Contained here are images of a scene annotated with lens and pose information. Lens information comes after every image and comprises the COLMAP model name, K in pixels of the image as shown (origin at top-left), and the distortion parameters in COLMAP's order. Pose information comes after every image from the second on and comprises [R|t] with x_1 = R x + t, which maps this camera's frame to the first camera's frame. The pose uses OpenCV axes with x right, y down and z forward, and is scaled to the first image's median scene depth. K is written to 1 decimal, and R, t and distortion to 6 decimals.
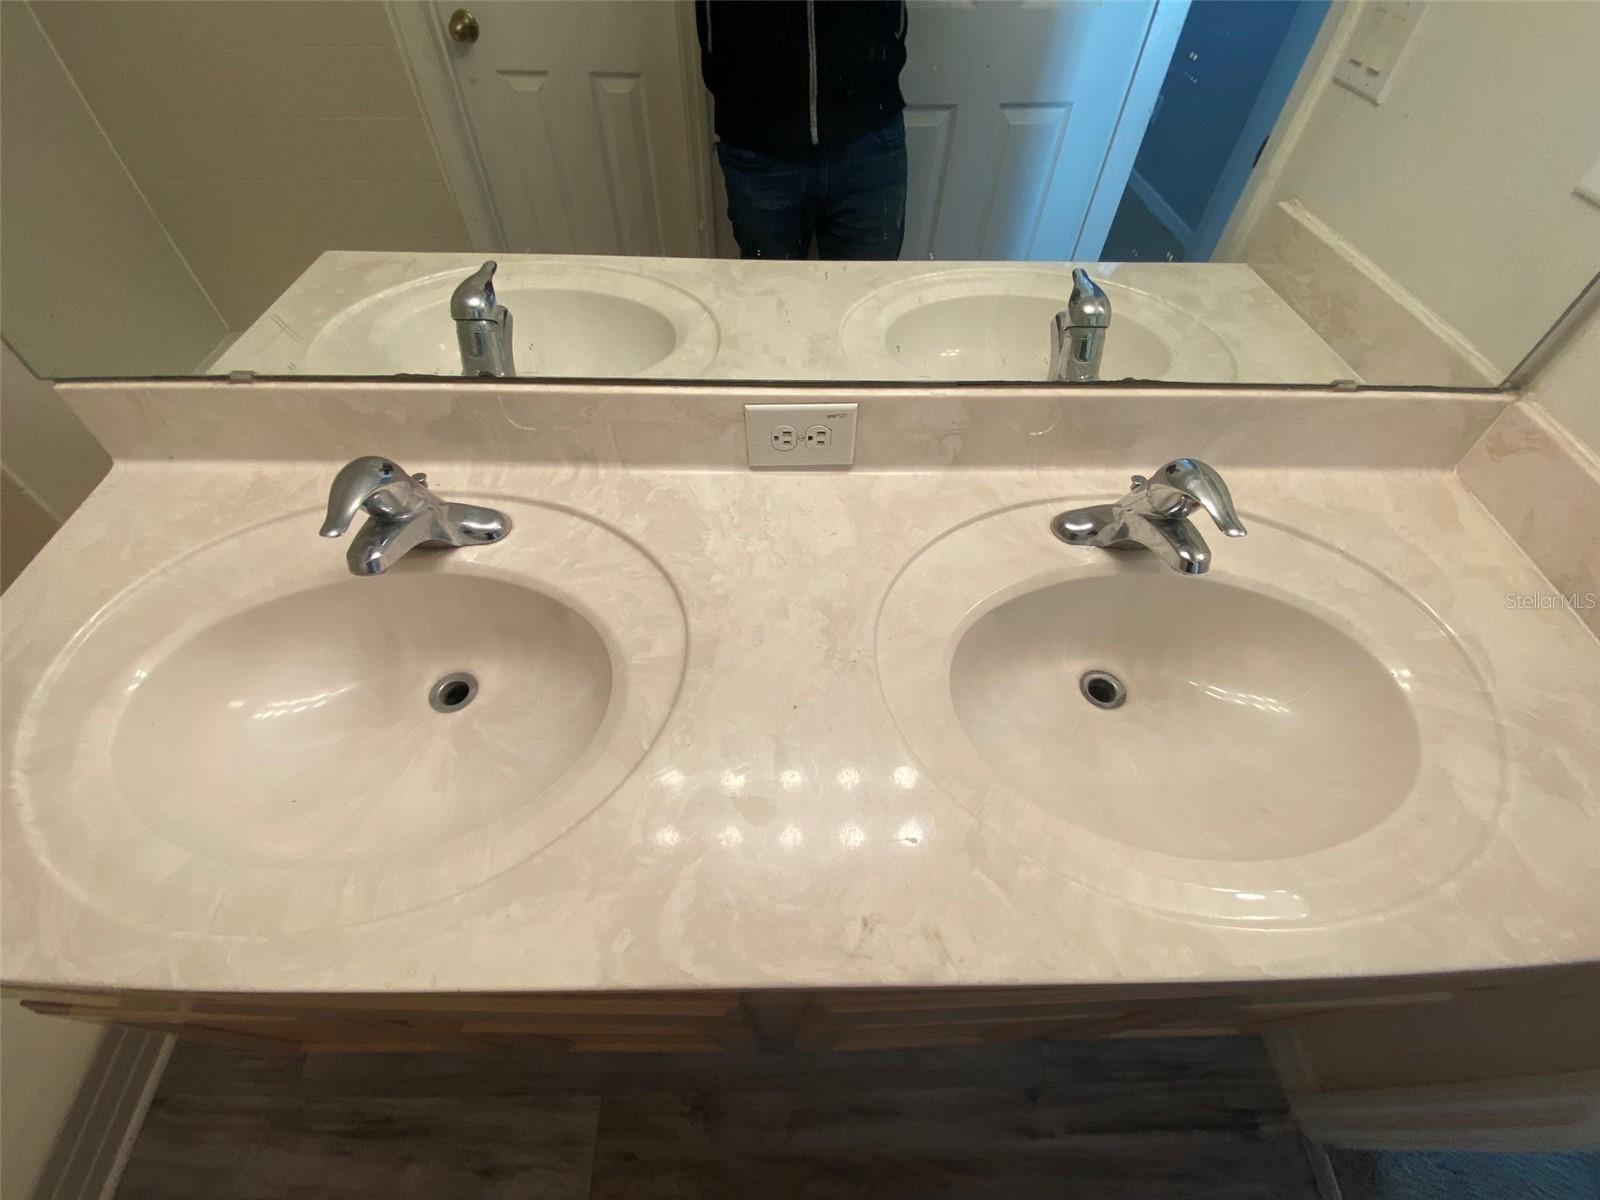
lens RADIAL K [[647.7, 0, 787.7], [0, 647.7, 601.0], [0, 0, 1]] dist [0.009806, -0.008509]
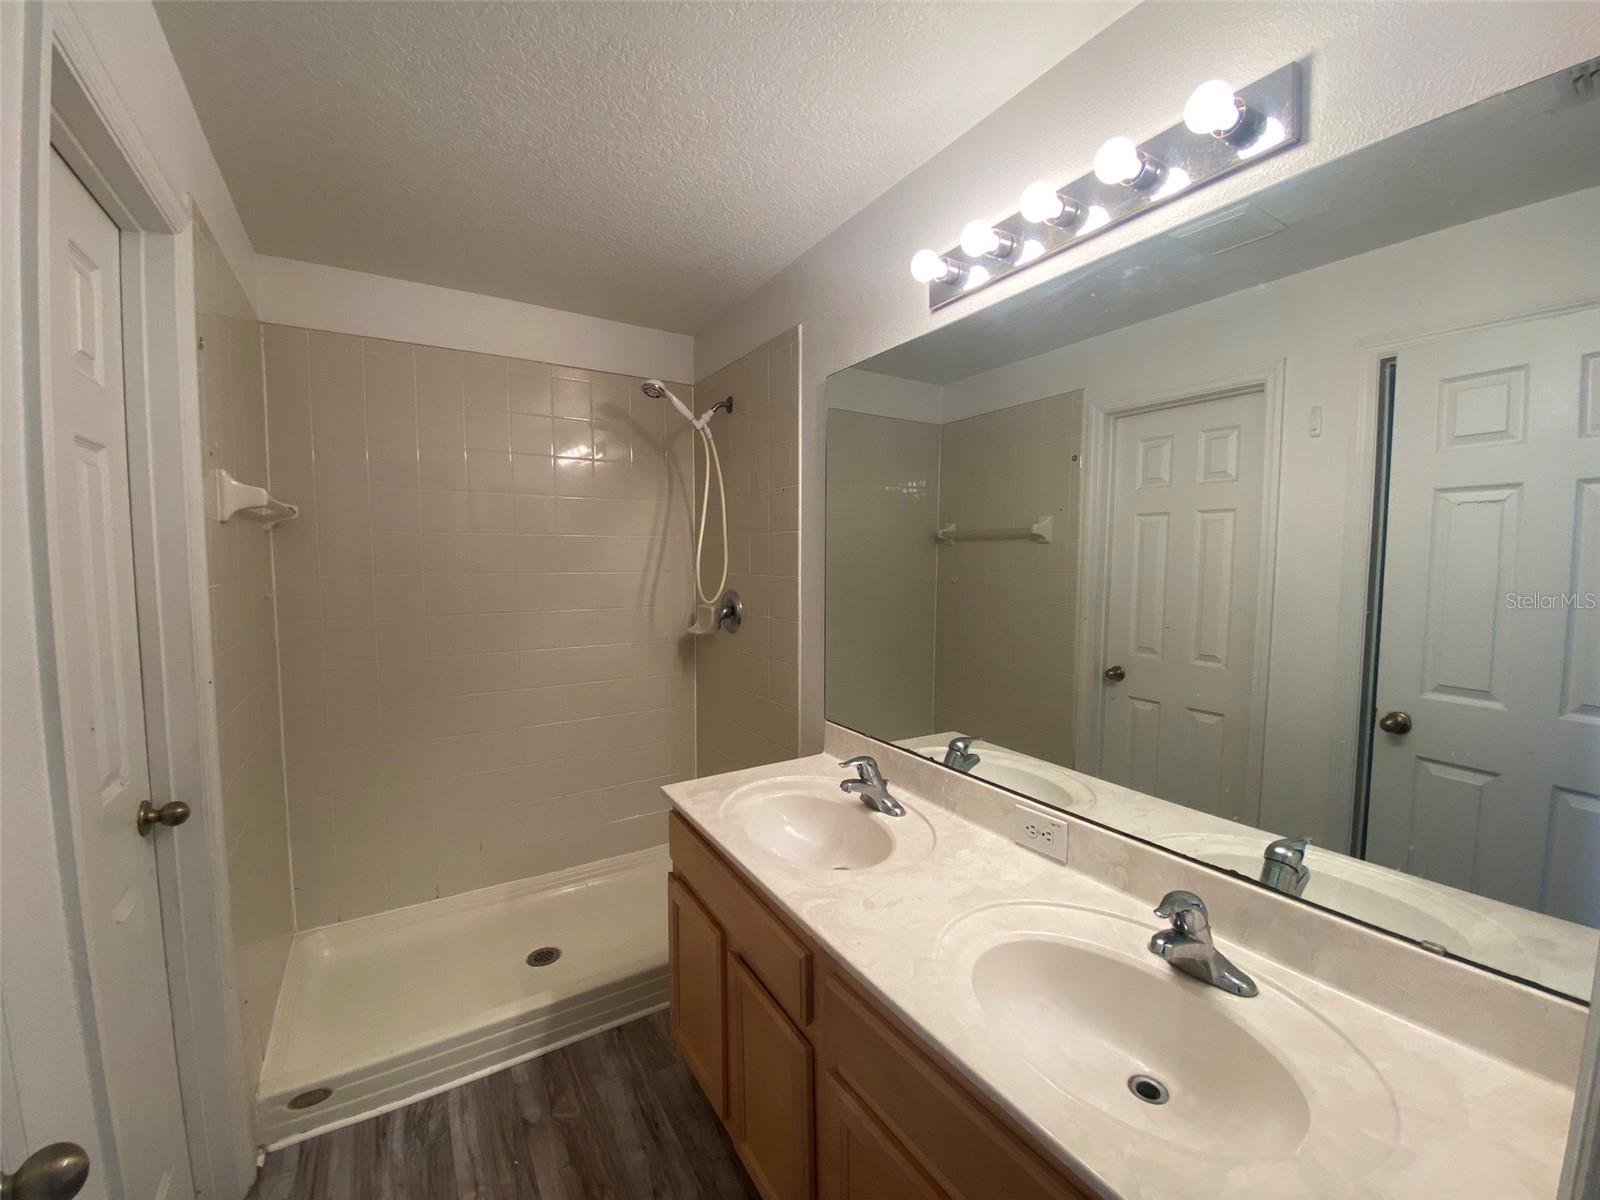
lens RADIAL K [[647.7, 0, 800.6], [0, 647.7, 600.6], [0, 0, 1]] dist [0.009806, -0.008509]
pose [[0.518984, 0.040610, -0.853819, 1.197369], [-0.667106, 0.643770, -0.374873, 0.455760], [0.534439, 0.764141, 0.361197, -0.508725]]
